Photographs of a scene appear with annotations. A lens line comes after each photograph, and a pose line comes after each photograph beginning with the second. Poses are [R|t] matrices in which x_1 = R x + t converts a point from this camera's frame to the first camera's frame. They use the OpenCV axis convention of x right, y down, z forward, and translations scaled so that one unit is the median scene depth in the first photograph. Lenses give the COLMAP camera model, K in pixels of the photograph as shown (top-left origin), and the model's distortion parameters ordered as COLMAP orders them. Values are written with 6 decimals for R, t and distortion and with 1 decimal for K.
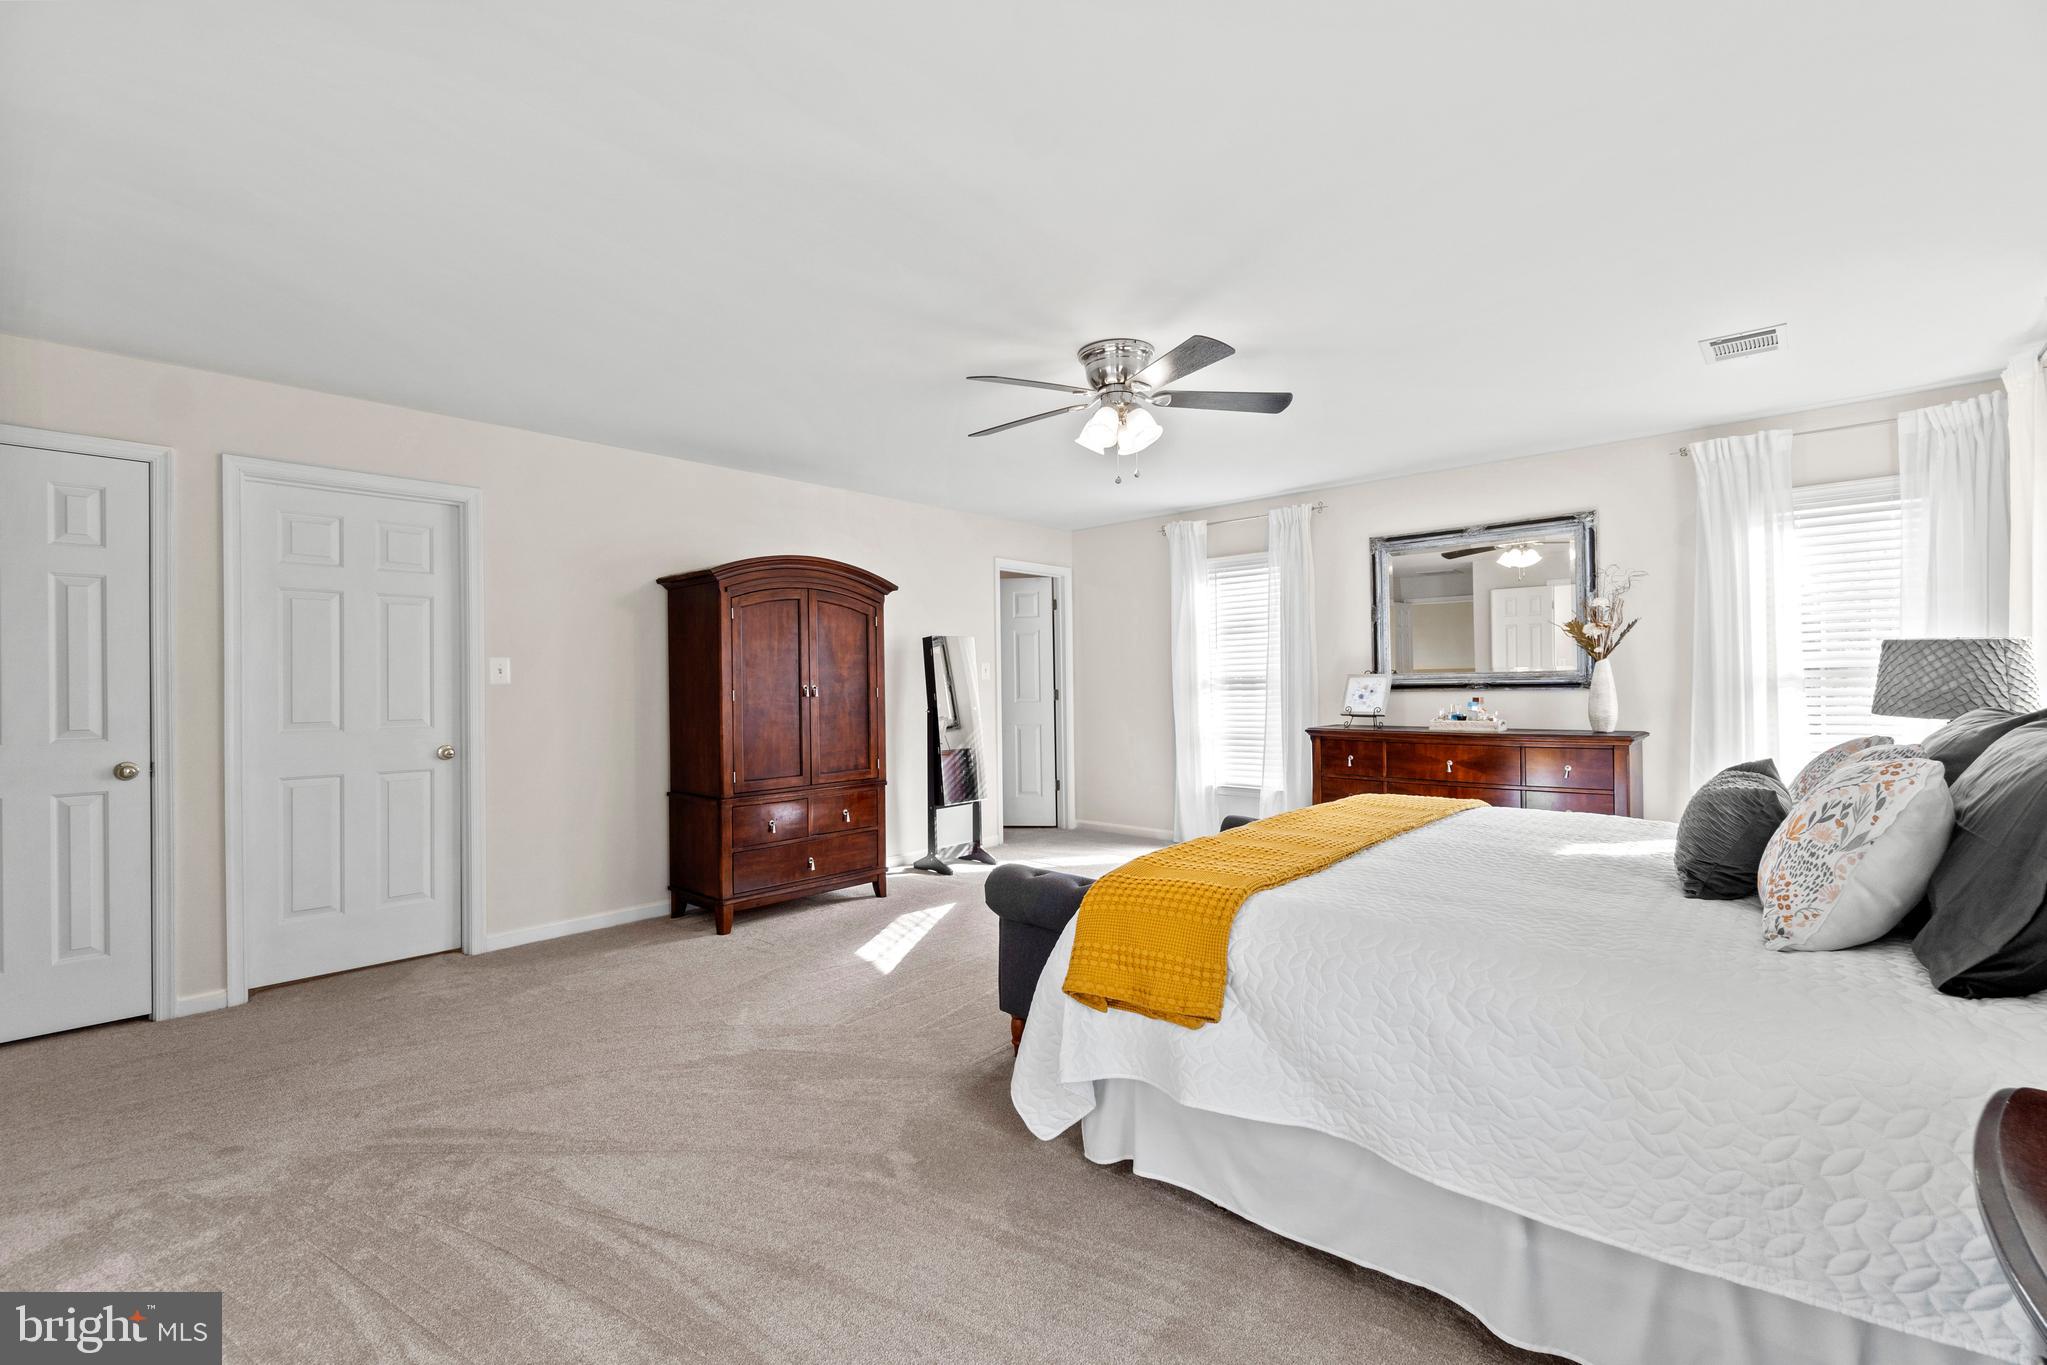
lens RADIAL K [[881.3, 0, 1022.2], [0, 881.3, 690.2], [0, 0, 1]] dist [-0.001904, -0.000039]
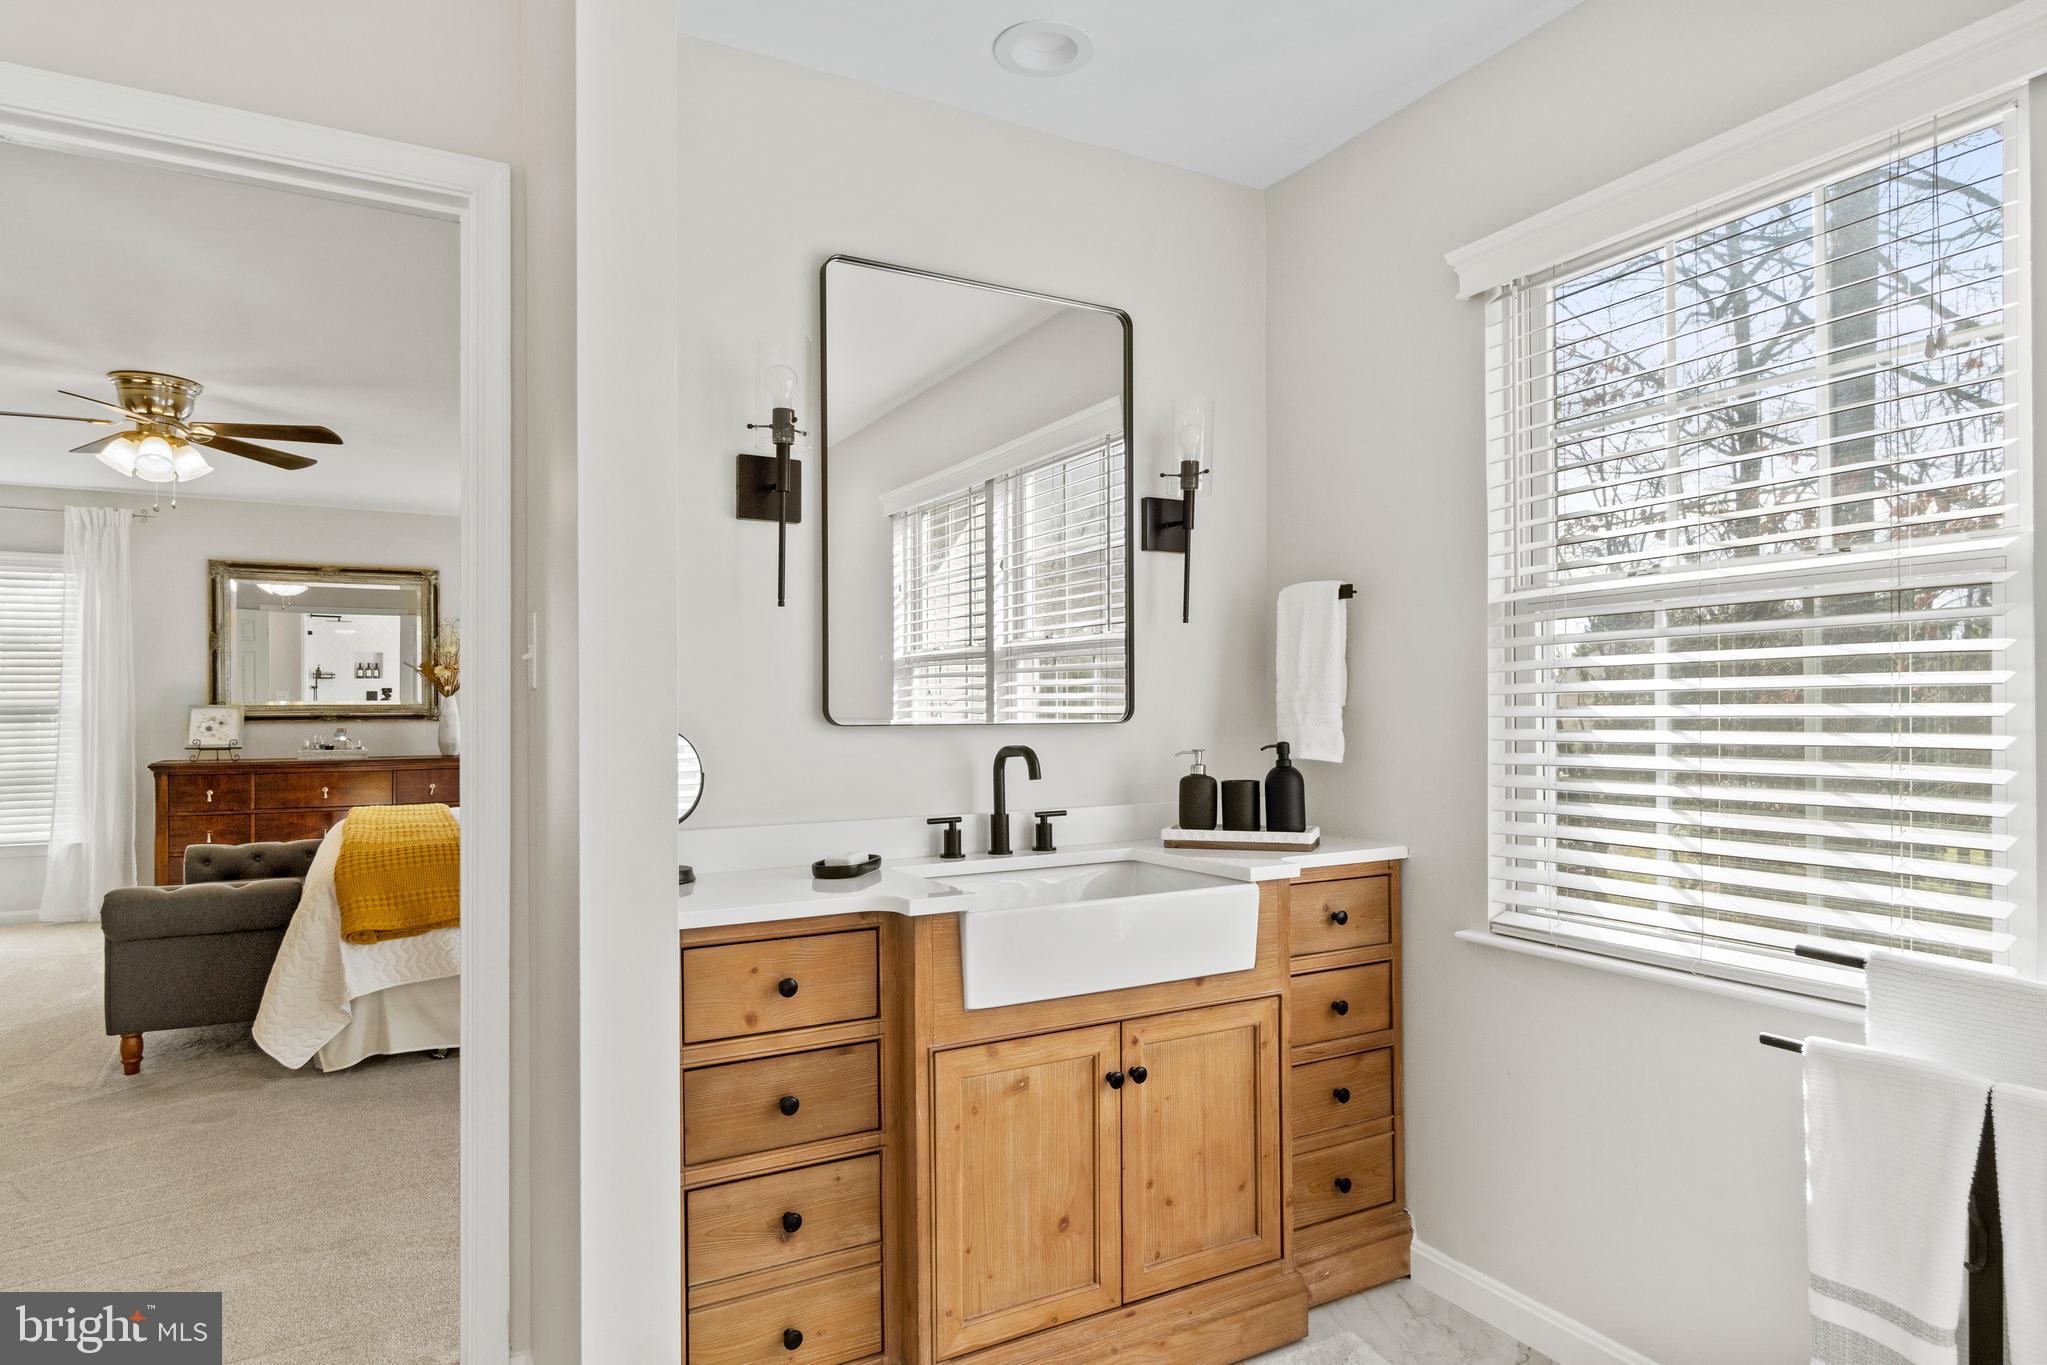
lens RADIAL K [[1127.2, 0, 1016.2], [0, 1127.2, 712.0], [0, 0, 1]] dist [-0.003129, -0.000103]
pose [[0.320975, 0.011618, 0.947016, -0.528398], [0.004391, 0.999896, -0.013755, 0.010783], [-0.947078, 0.008573, 0.320890, -0.226555]]
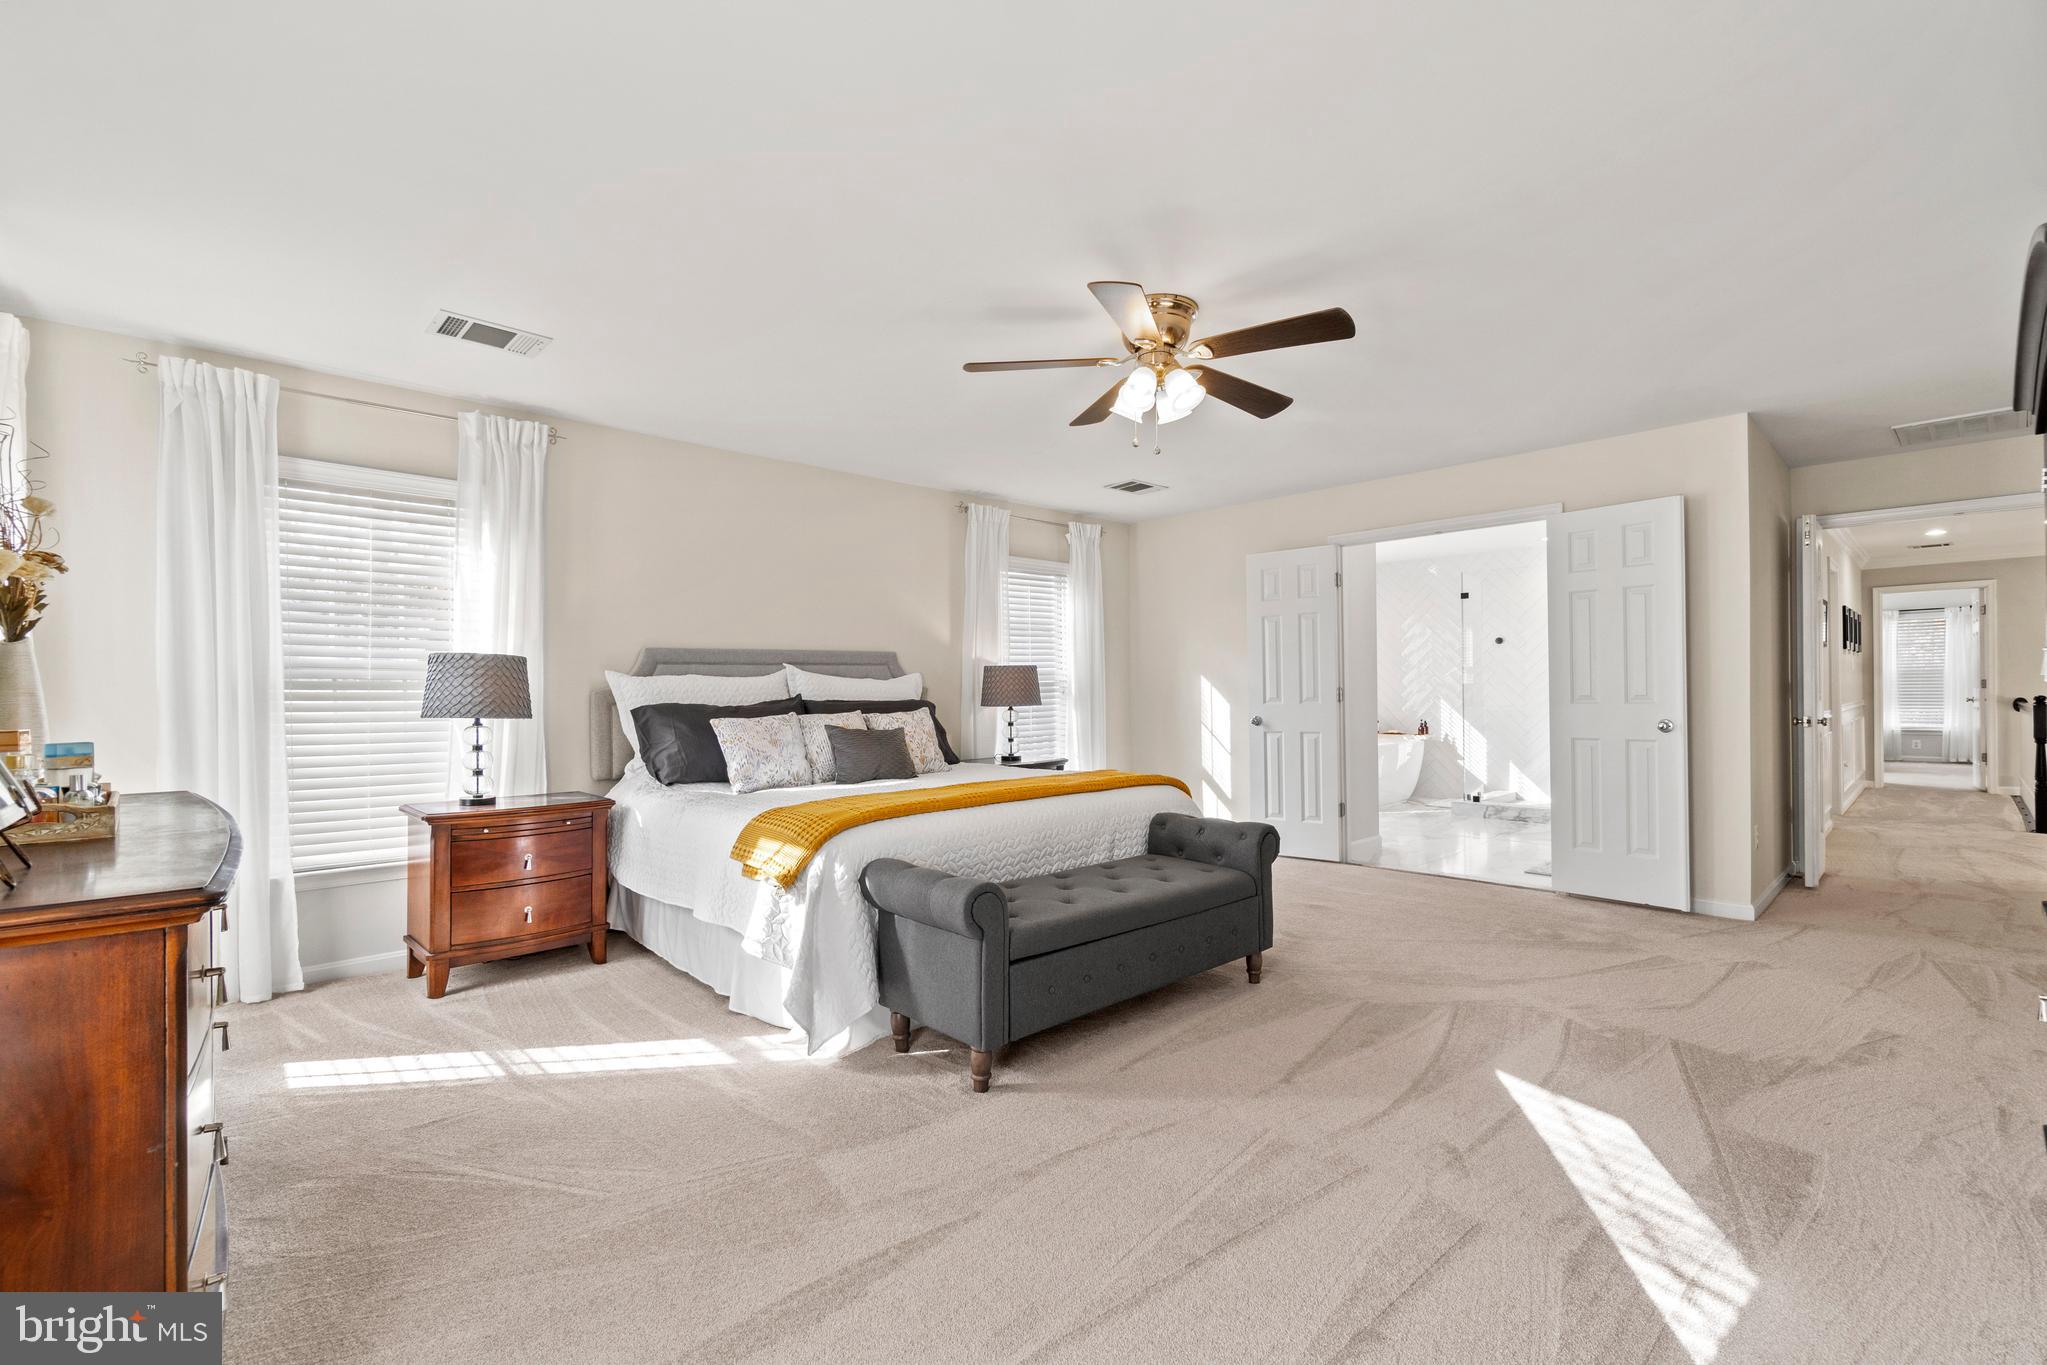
lens RADIAL K [[904.9, 0, 1004.3], [0, 904.9, 687.8], [0, 0, 1]] dist [-0.001682, 0.000463]
pose [[-0.996960, 0.022870, 0.074479, 0.134310], [0.023065, 0.999732, 0.001762, 0.001026], [-0.074418, 0.003475, -0.997221, 1.310845]]
